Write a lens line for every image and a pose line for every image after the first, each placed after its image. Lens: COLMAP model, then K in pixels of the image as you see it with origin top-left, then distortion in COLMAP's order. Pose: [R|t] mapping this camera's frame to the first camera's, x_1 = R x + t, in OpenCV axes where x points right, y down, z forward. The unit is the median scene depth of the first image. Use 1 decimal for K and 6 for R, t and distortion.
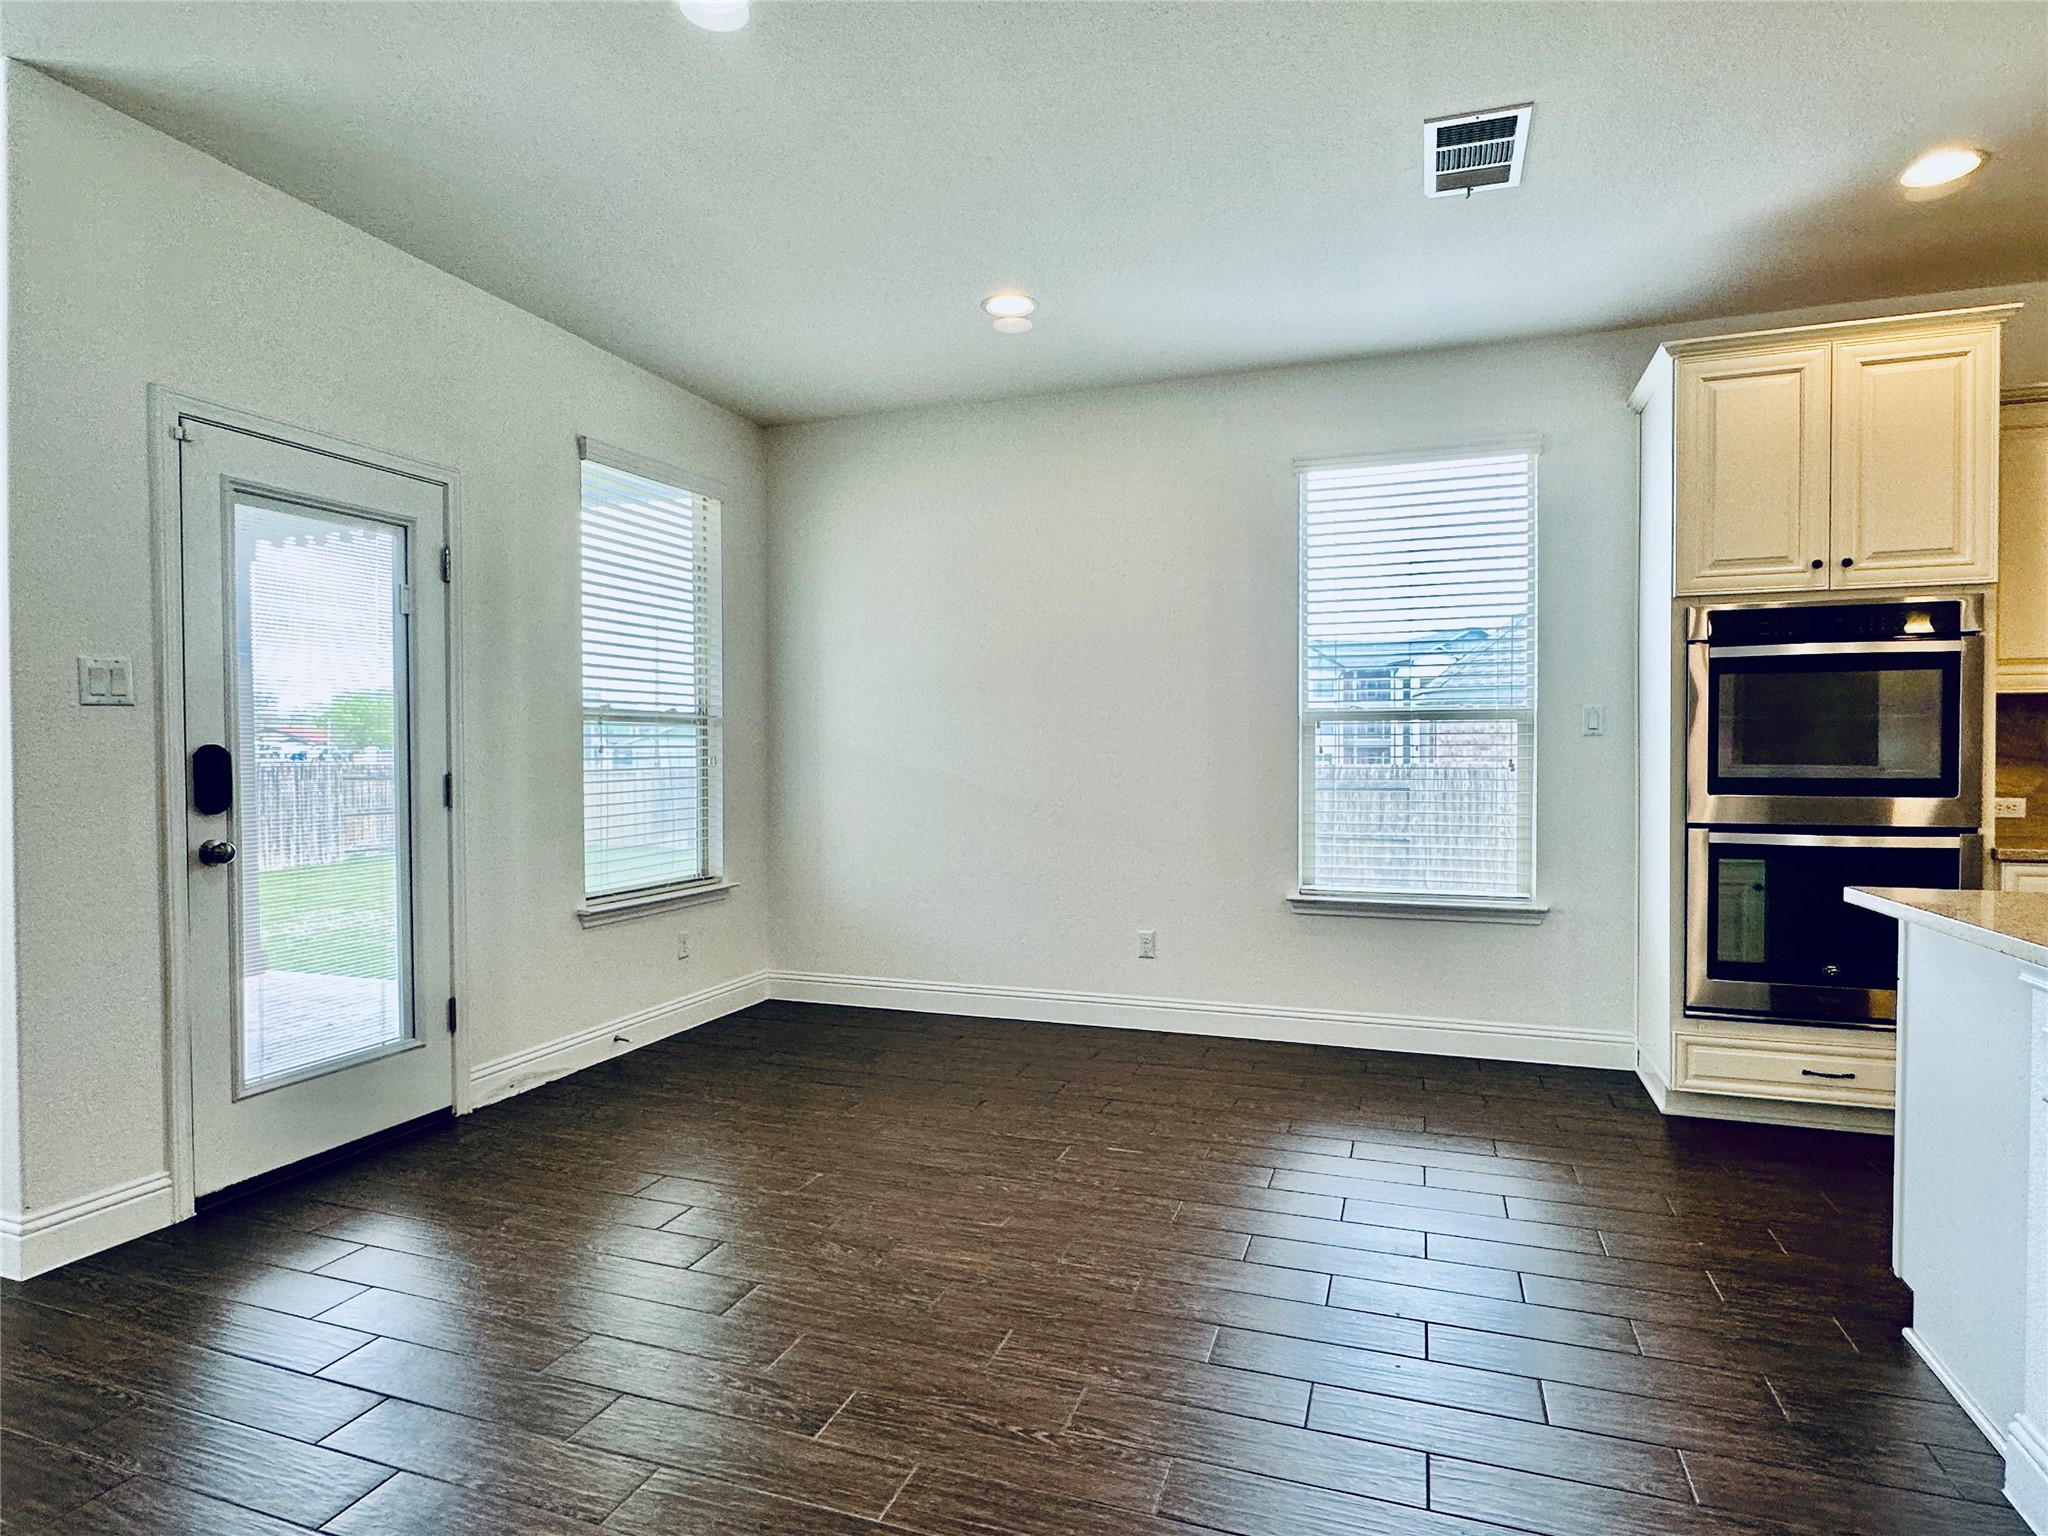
lens RADIAL K [[1128.1, 0, 1027.8], [0, 1128.1, 770.2], [0, 0, 1]] dist [0.000256, 0.002824]
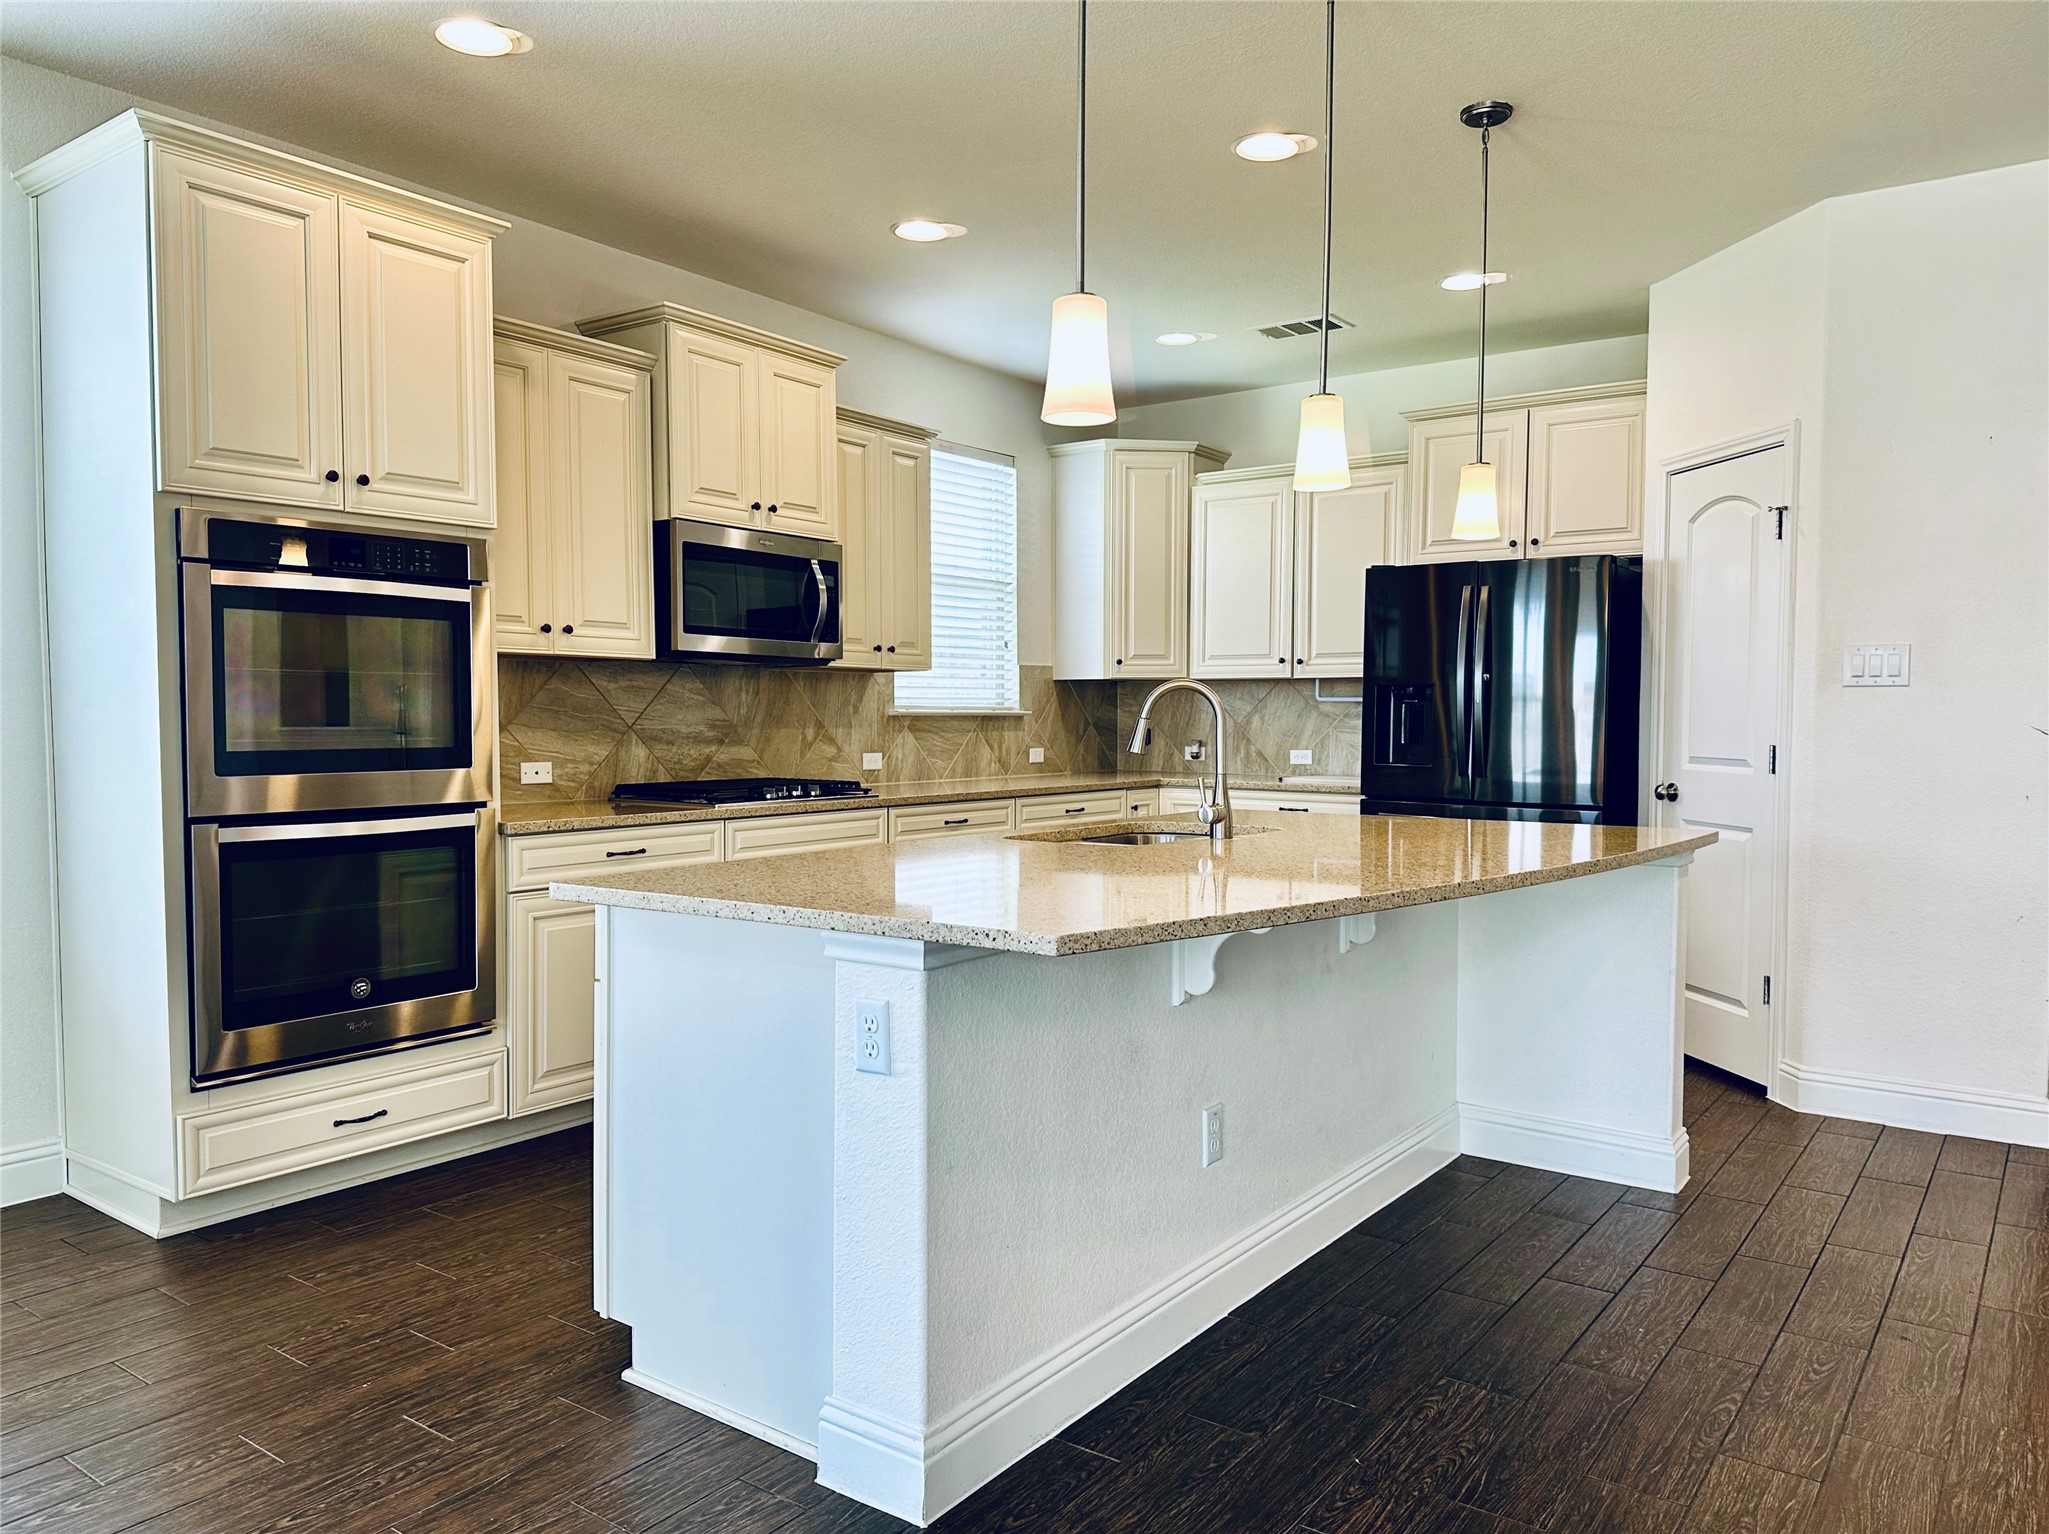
lens RADIAL K [[1477.3, 0, 1011.7], [0, 1477.3, 764.1], [0, 0, 1]] dist [0.023014, -0.006952]
pose [[0.286210, -0.030487, 0.957682, -0.155292], [0.006115, 0.999531, 0.029992, -0.010299], [-0.958147, -0.002727, 0.286263, 0.246143]]
